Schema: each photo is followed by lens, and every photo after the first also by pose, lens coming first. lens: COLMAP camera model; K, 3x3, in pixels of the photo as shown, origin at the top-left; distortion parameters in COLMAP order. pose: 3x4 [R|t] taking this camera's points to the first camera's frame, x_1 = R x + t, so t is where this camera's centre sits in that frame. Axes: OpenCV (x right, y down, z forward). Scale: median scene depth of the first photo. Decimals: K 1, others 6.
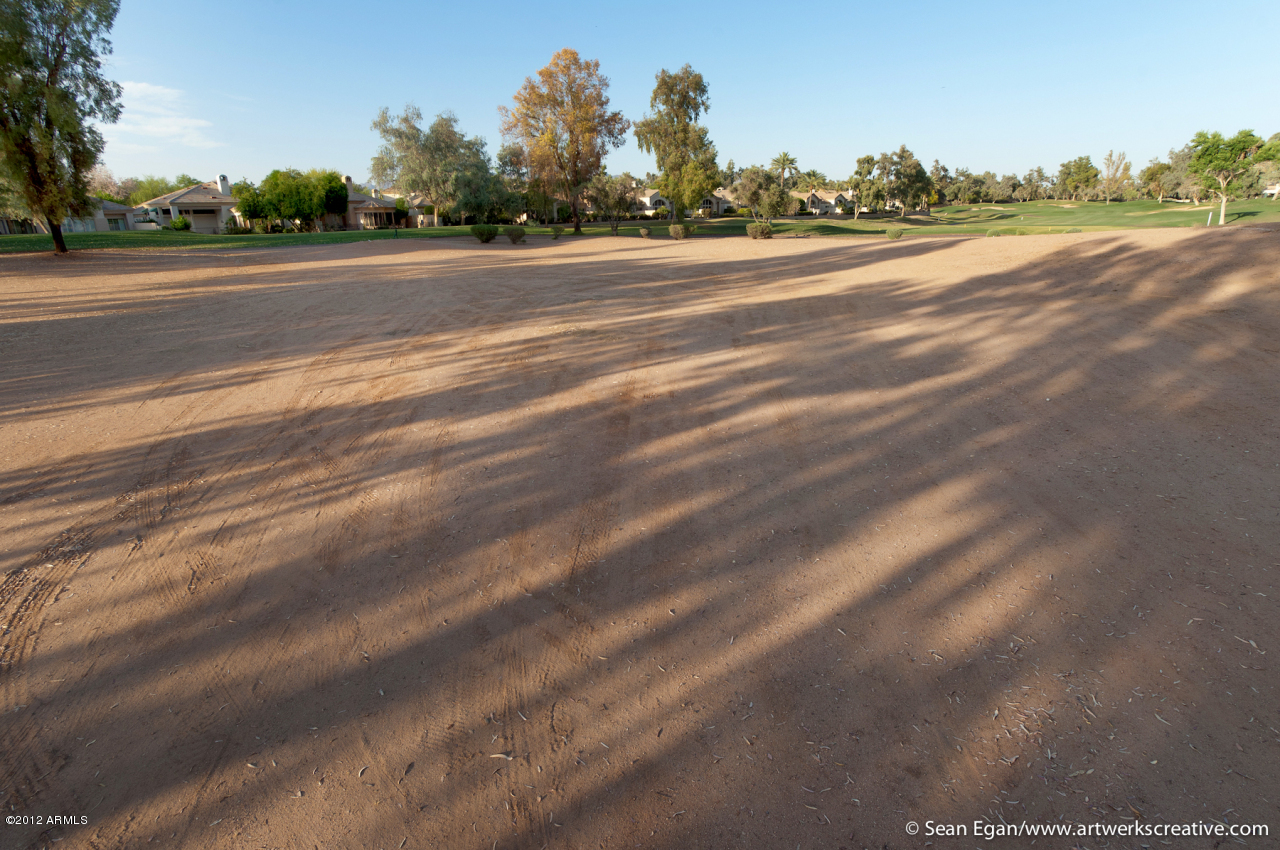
lens RADIAL K [[667.9, 0, 637.5], [0, 667.9, 418.3], [0, 0, 1]] dist [0.010022, -0.009177]
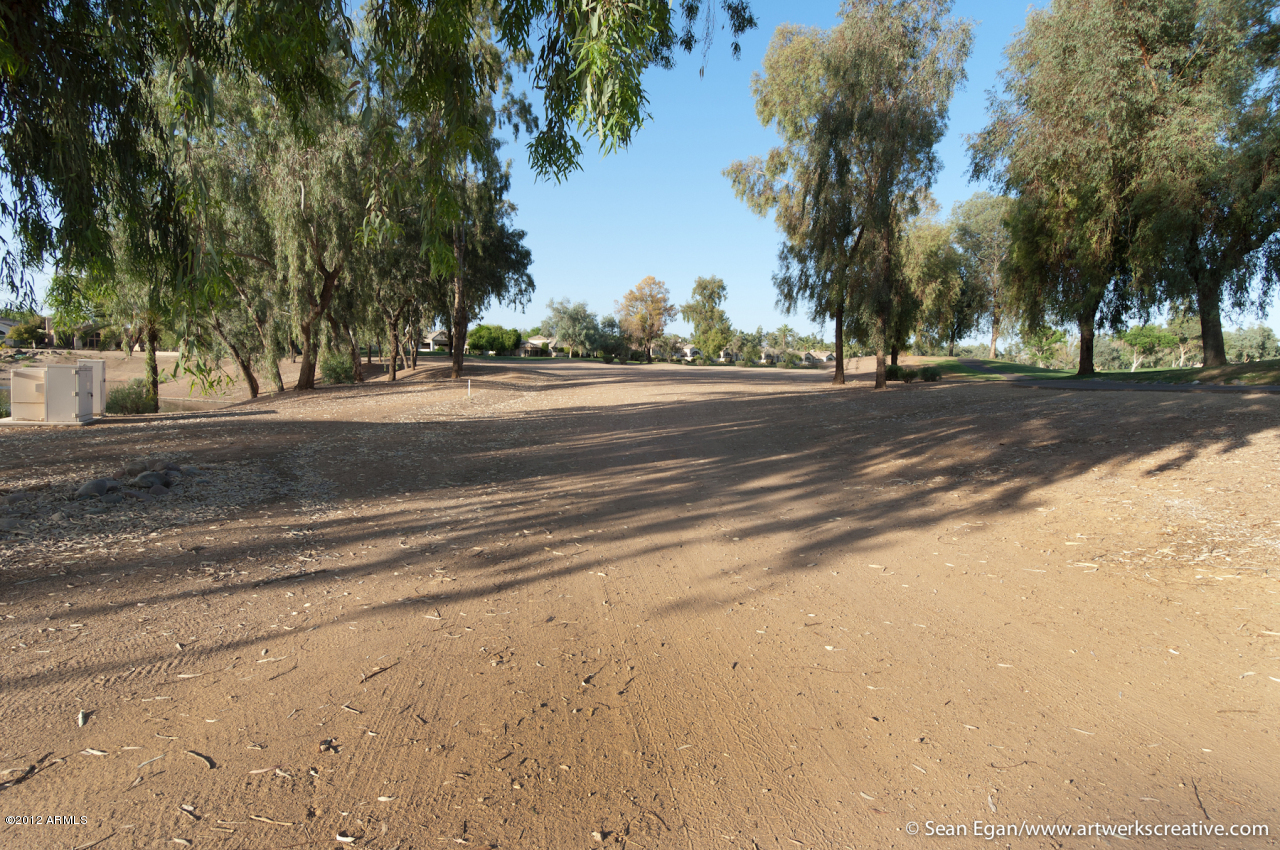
lens RADIAL K [[667.9, 0, 642.0], [0, 667.9, 427.5], [0, 0, 1]] dist [0.010022, -0.009177]
pose [[0.997386, 0.046127, -0.055627, 0.003628], [-0.056650, 0.976998, -0.205588, 0.220122], [0.044864, 0.208202, 0.977056, -0.615345]]
